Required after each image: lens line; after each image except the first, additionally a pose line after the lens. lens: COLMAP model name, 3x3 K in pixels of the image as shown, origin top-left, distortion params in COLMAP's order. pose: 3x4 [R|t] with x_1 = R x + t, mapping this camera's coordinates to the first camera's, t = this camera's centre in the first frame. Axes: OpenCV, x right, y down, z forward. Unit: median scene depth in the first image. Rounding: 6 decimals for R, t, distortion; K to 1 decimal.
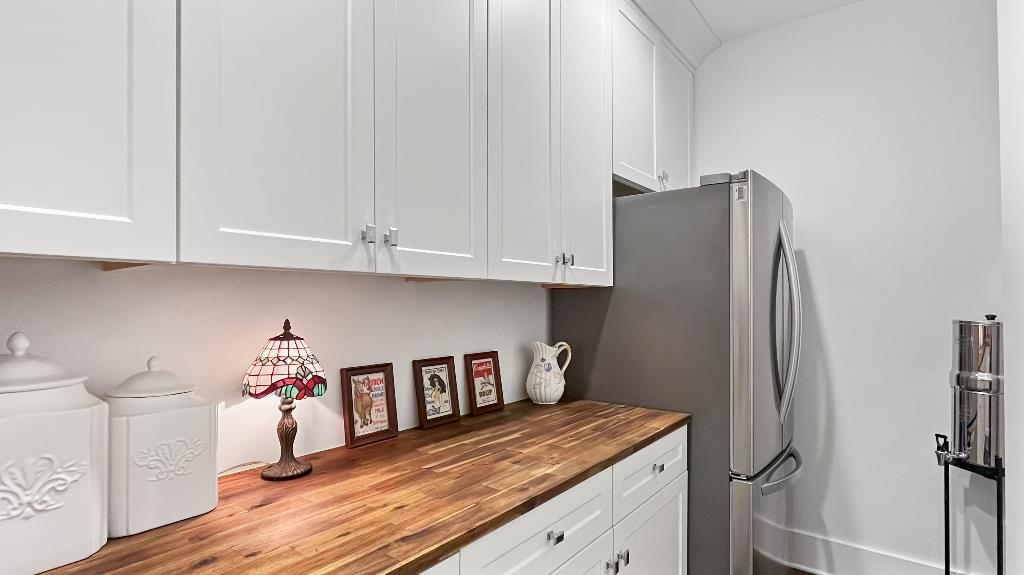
lens RADIAL K [[503.5, 0, 513.4], [0, 503.5, 292.9], [0, 0, 1]] dist [0.003220, 0.000115]
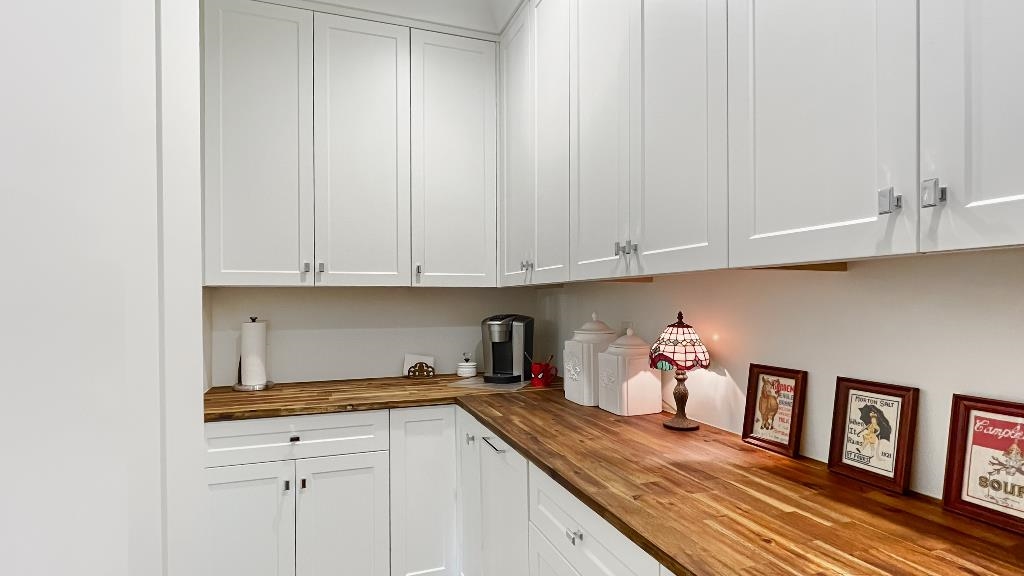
lens RADIAL K [[503.5, 0, 510.5], [0, 503.5, 295.7], [0, 0, 1]] dist [0.003220, 0.000115]
pose [[-0.524718, -0.004812, -0.851262, 0.754201], [0.021561, 0.999588, -0.018941, 0.021063], [0.851003, -0.028292, -0.524398, 1.079854]]
